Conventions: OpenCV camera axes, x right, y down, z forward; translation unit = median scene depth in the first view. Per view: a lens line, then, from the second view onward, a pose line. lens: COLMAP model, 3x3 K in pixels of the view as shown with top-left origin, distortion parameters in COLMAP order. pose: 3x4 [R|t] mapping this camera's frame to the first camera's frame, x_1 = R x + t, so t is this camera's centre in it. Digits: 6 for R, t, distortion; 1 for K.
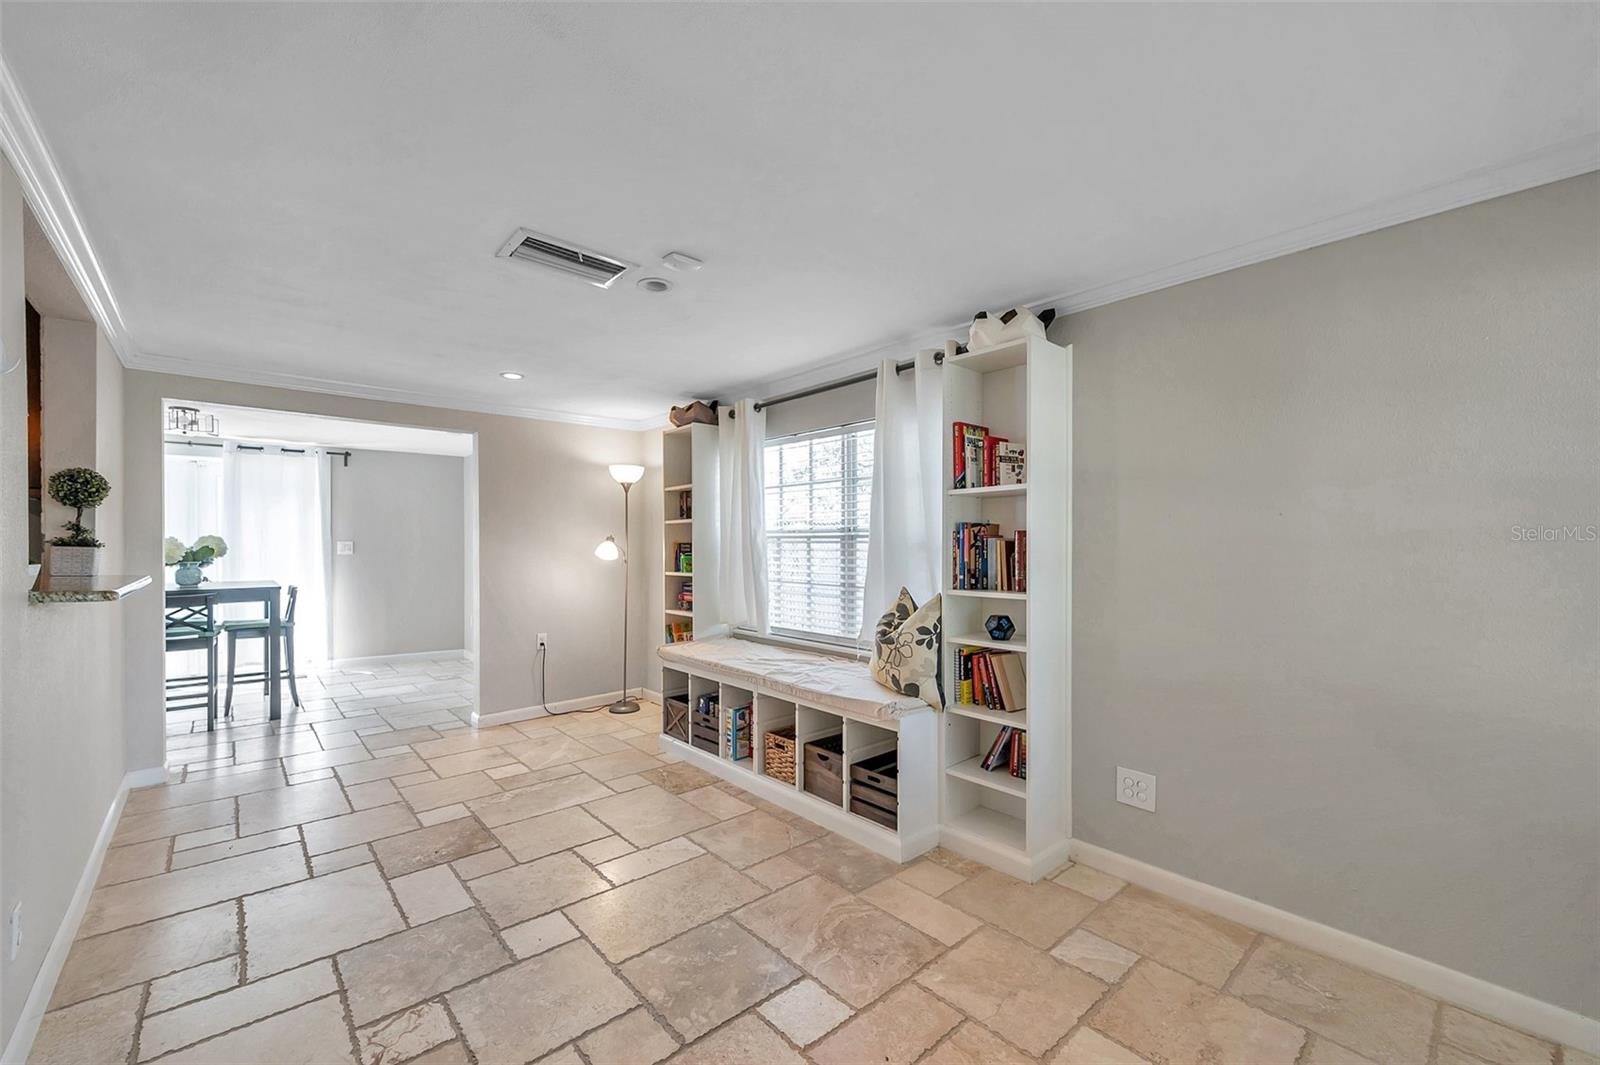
lens RADIAL K [[632.5, 0, 801.4], [0, 632.5, 545.7], [0, 0, 1]] dist [-0.001598, -0.000041]
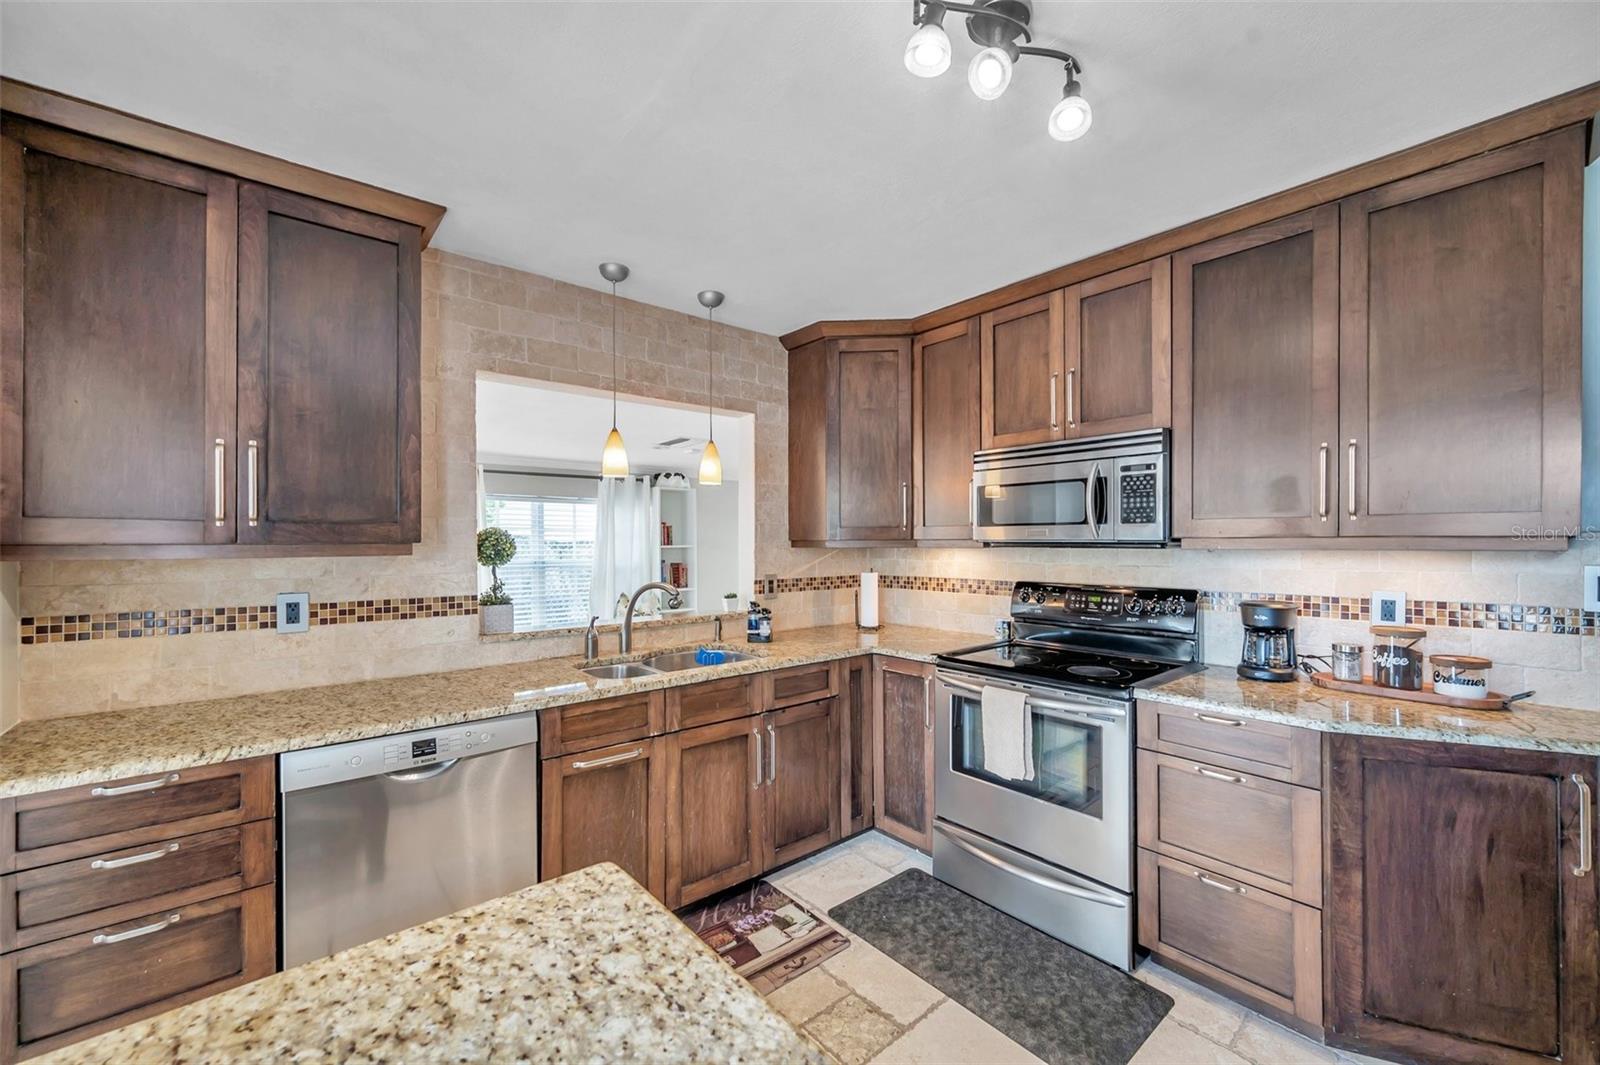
lens RADIAL K [[632.5, 0, 800.2], [0, 632.5, 541.5], [0, 0, 1]] dist [-0.001598, -0.000041]
pose [[0.037994, 0.005695, 0.999262, -1.988270], [0.007253, 0.999956, -0.005975, -0.084770], [-0.999252, 0.007475, 0.037951, 0.422046]]
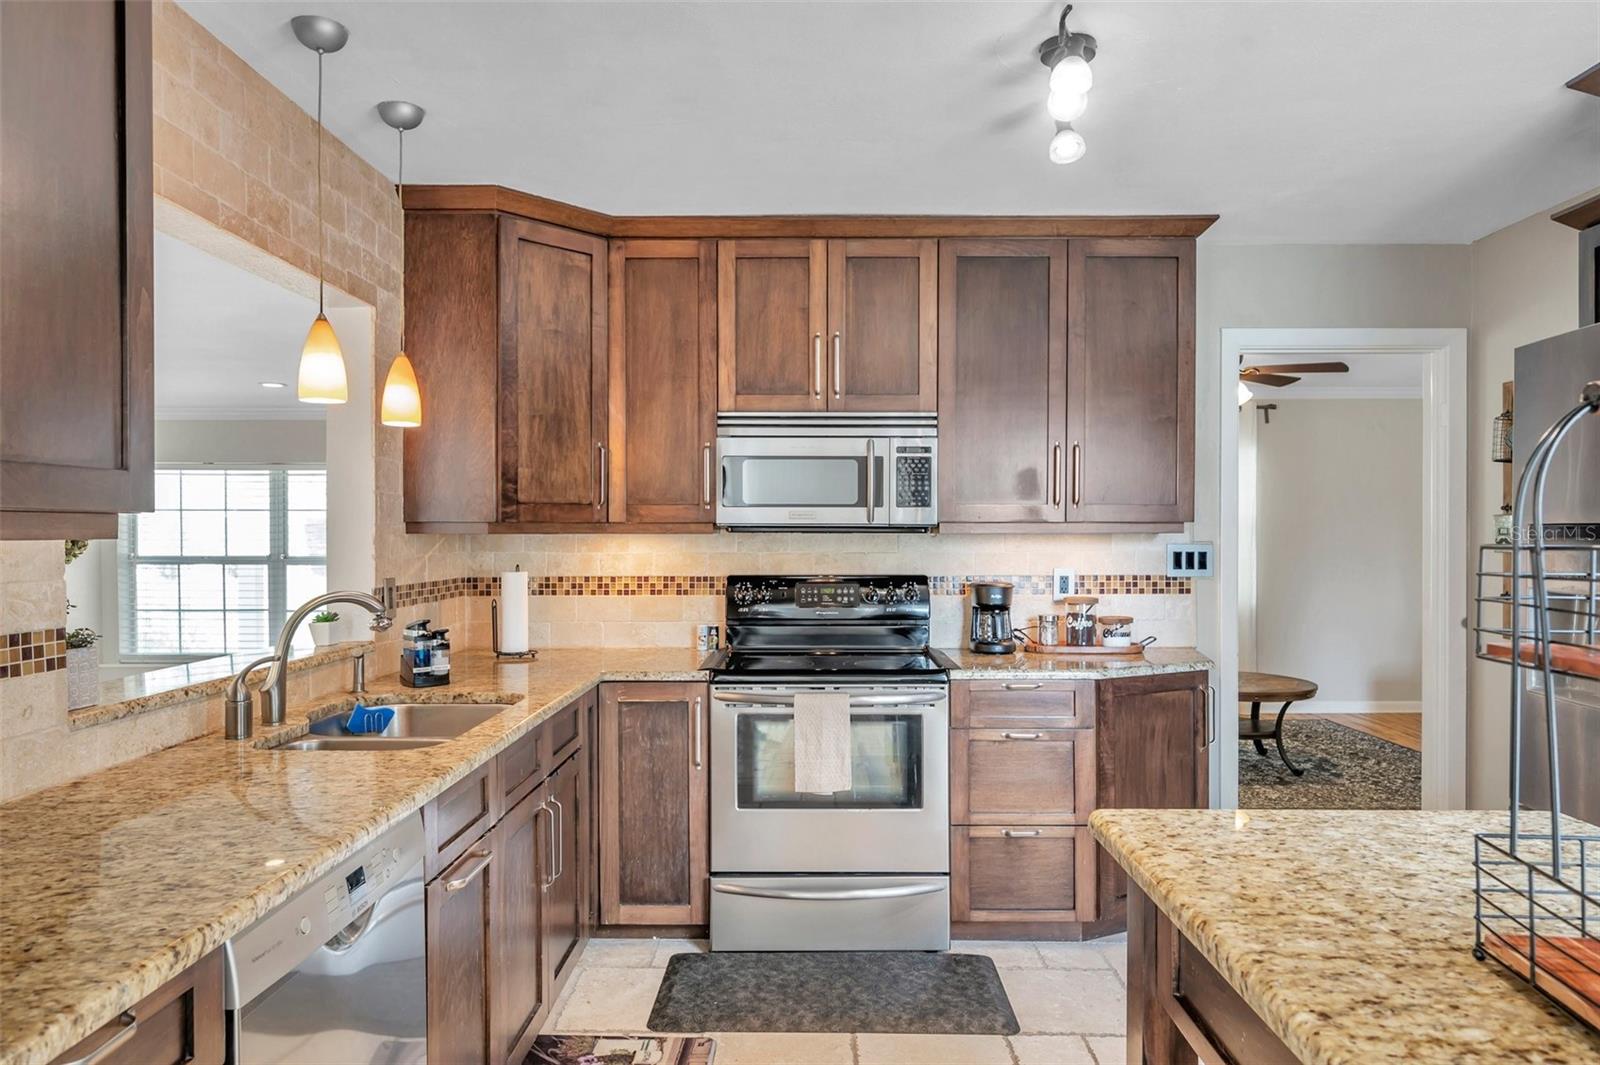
lens RADIAL K [[1028.9, 0, 802.7], [0, 1028.9, 540.2], [0, 0, 1]] dist [0.001953, -0.001703]
pose [[-0.732656, 0.001583, 0.680598, -1.933544], [0.007184, 0.999960, 0.005409, -0.075686], [-0.680562, 0.008852, -0.732637, 1.083576]]
